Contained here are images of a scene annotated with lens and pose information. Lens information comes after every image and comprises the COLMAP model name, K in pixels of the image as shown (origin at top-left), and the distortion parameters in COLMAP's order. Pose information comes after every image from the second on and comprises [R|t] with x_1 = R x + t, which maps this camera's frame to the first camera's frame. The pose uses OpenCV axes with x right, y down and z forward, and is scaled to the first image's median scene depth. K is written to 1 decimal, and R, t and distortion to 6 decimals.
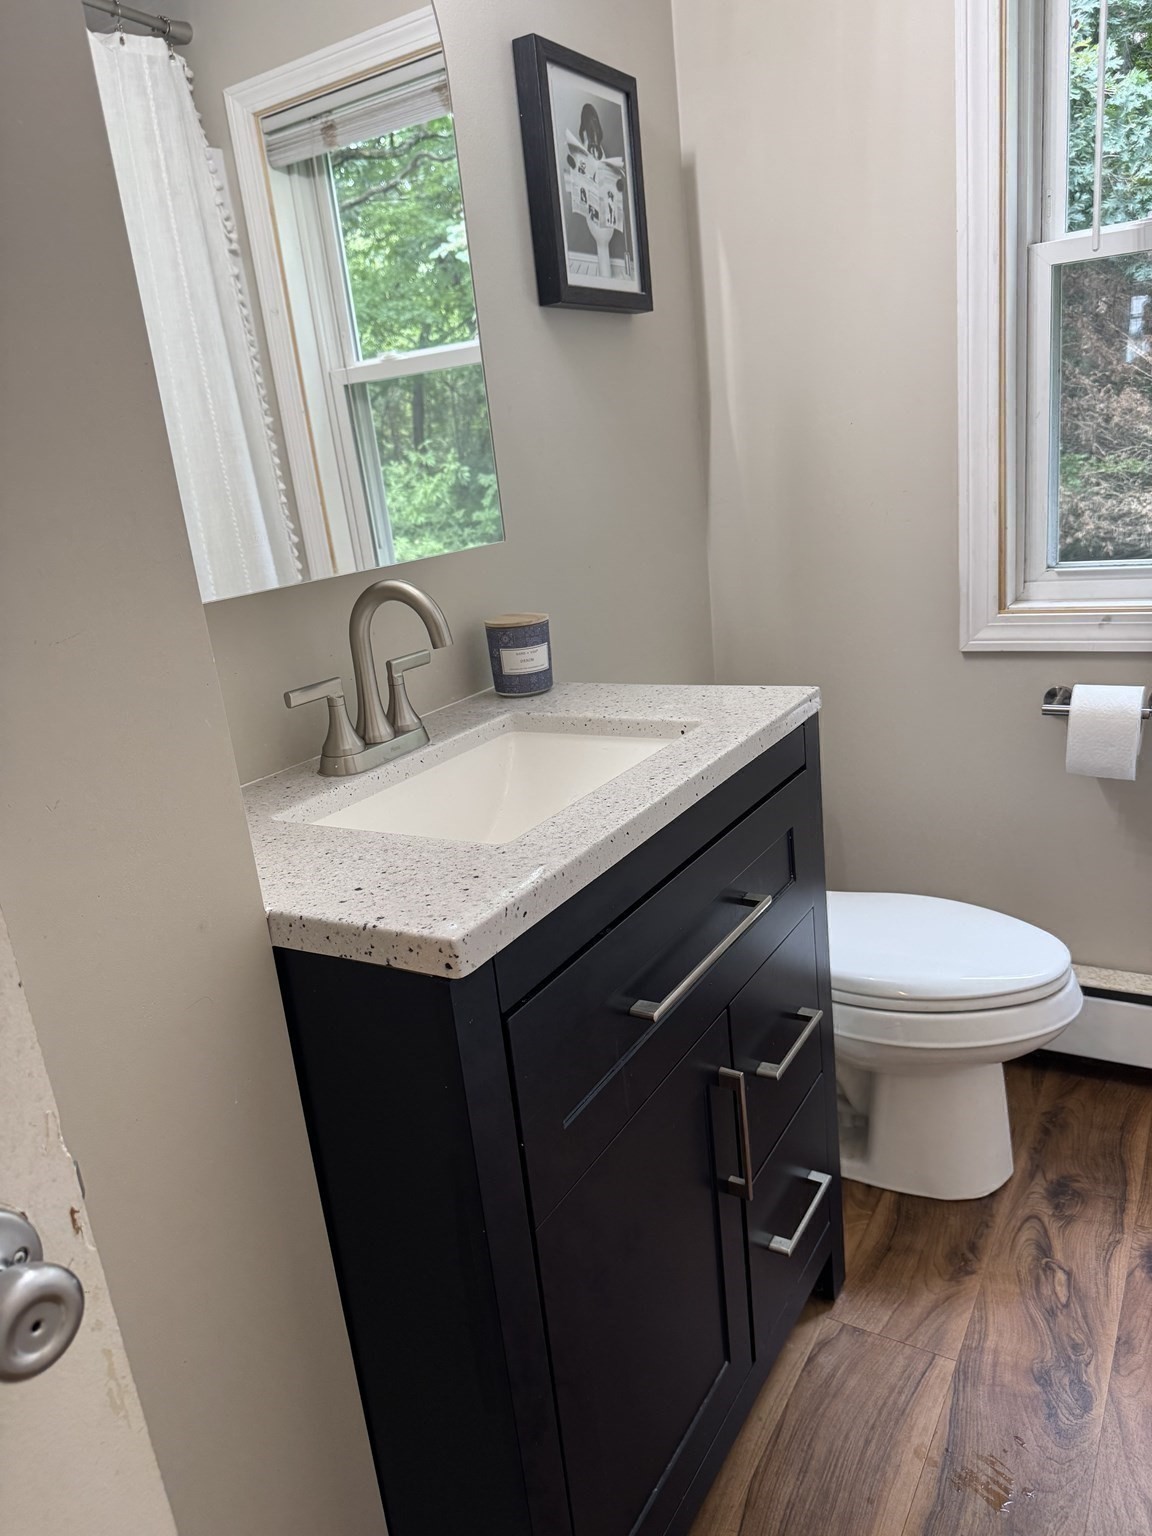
lens RADIAL K [[1093.7, 0, 578.8], [0, 1093.7, 794.9], [0, 0, 1]] dist [0.003277, -0.005497]
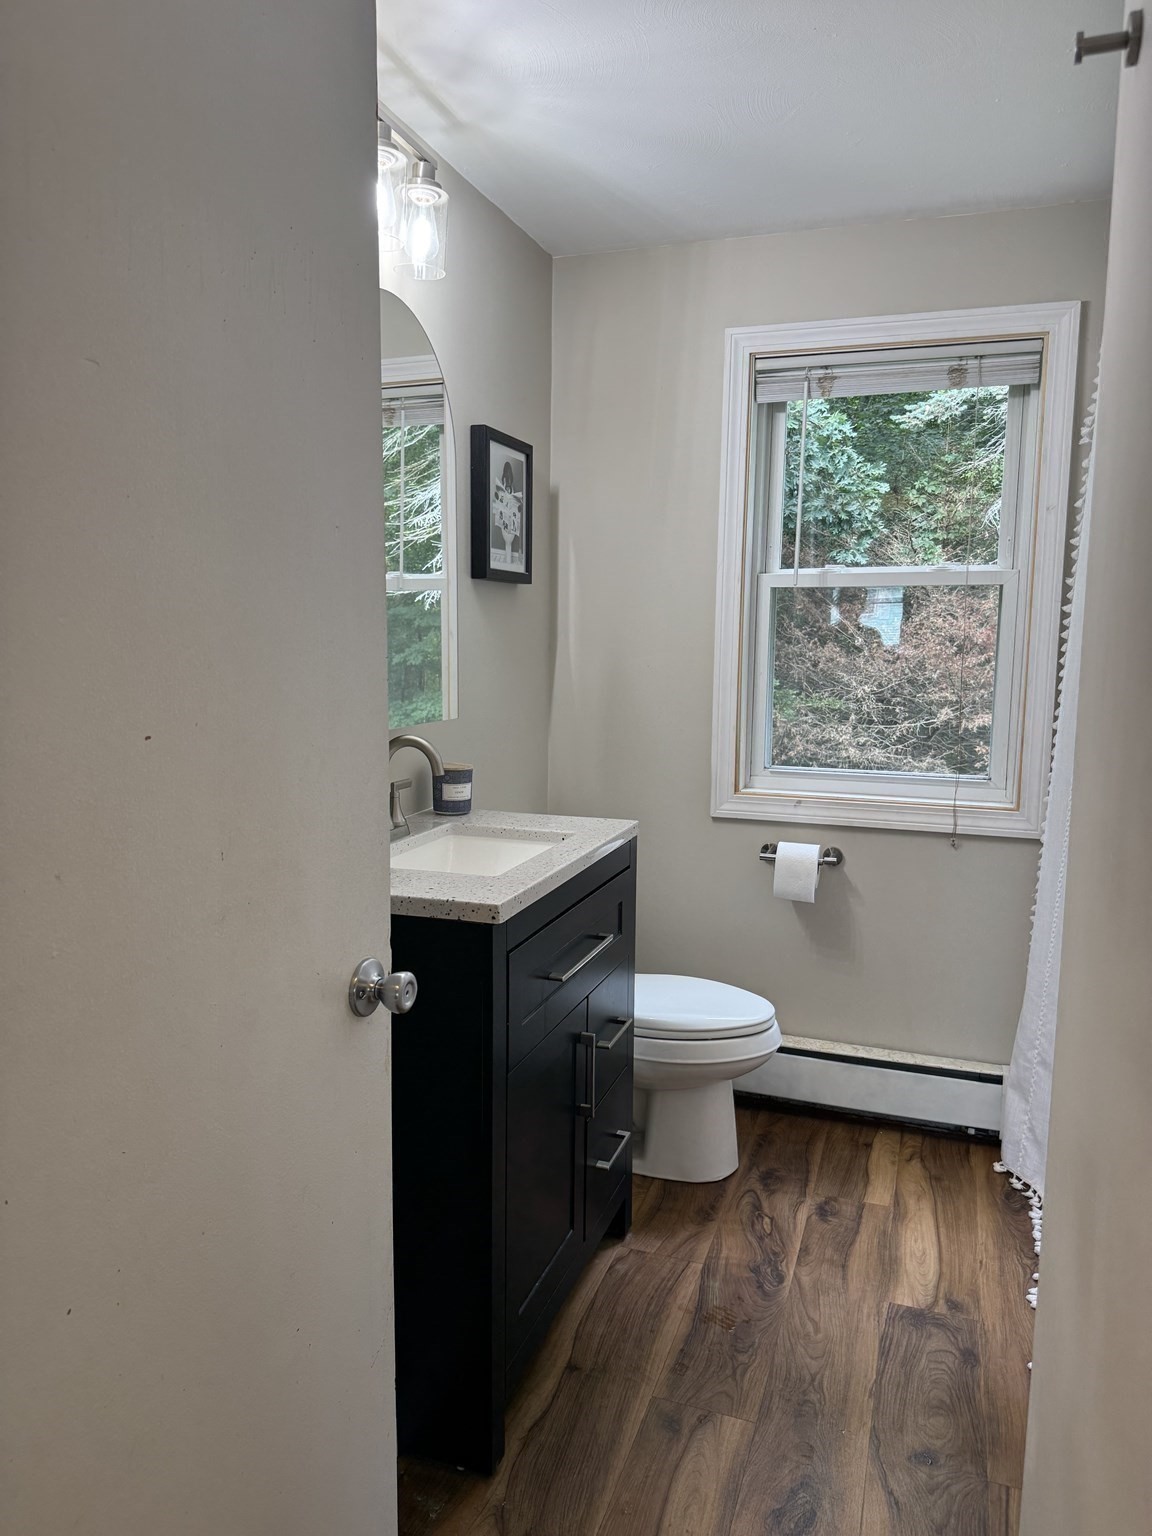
lens RADIAL K [[1084.4, 0, 576.0], [0, 1084.4, 768.0], [0, 0, 1]] dist [0.194645, -0.404235]
pose [[0.970726, 0.093957, 0.221049, -0.209140], [-0.050735, 0.979758, -0.193649, 0.124796], [-0.234769, 0.176765, 0.955844, -0.502129]]
